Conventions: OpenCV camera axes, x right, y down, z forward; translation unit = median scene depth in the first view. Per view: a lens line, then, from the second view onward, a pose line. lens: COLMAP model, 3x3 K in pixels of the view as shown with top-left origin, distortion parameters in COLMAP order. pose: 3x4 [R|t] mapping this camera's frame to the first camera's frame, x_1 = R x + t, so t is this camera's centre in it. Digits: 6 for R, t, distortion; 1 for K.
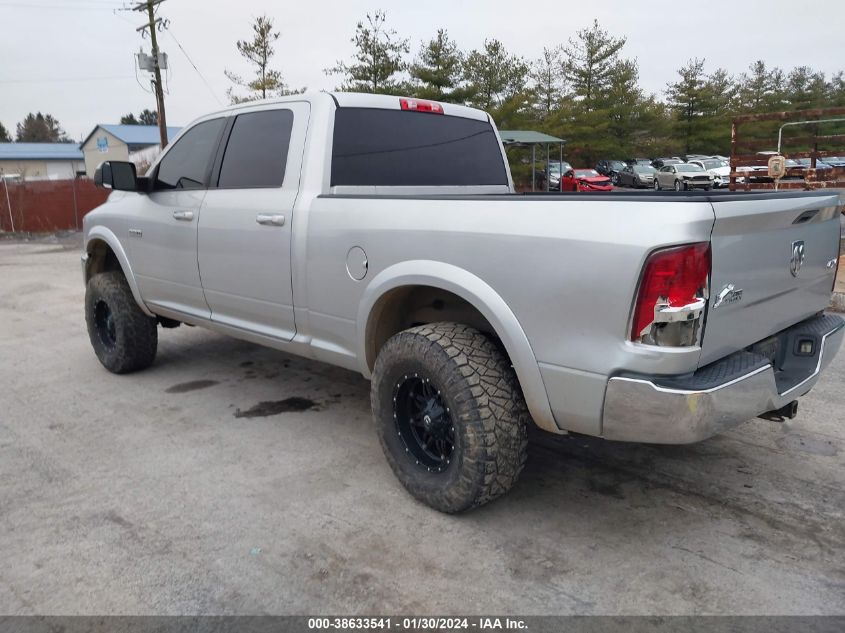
lens RADIAL K [[658.5, 0, 433.6], [0, 658.5, 342.6], [0, 0, 1]] dist [0.015706, -0.023820]
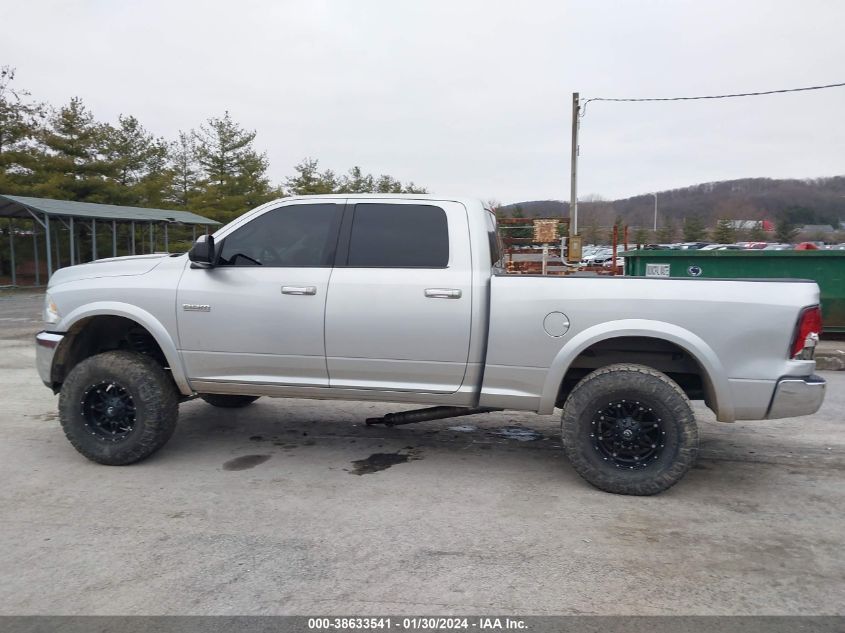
lens RADIAL K [[658.5, 0, 431.4], [0, 658.5, 354.8], [0, 0, 1]] dist [0.015706, -0.023820]
pose [[0.833421, -0.045849, 0.550733, -0.705669], [0.102436, 0.992100, -0.072423, 0.007470], [-0.543061, 0.116774, 0.831534, 0.019370]]
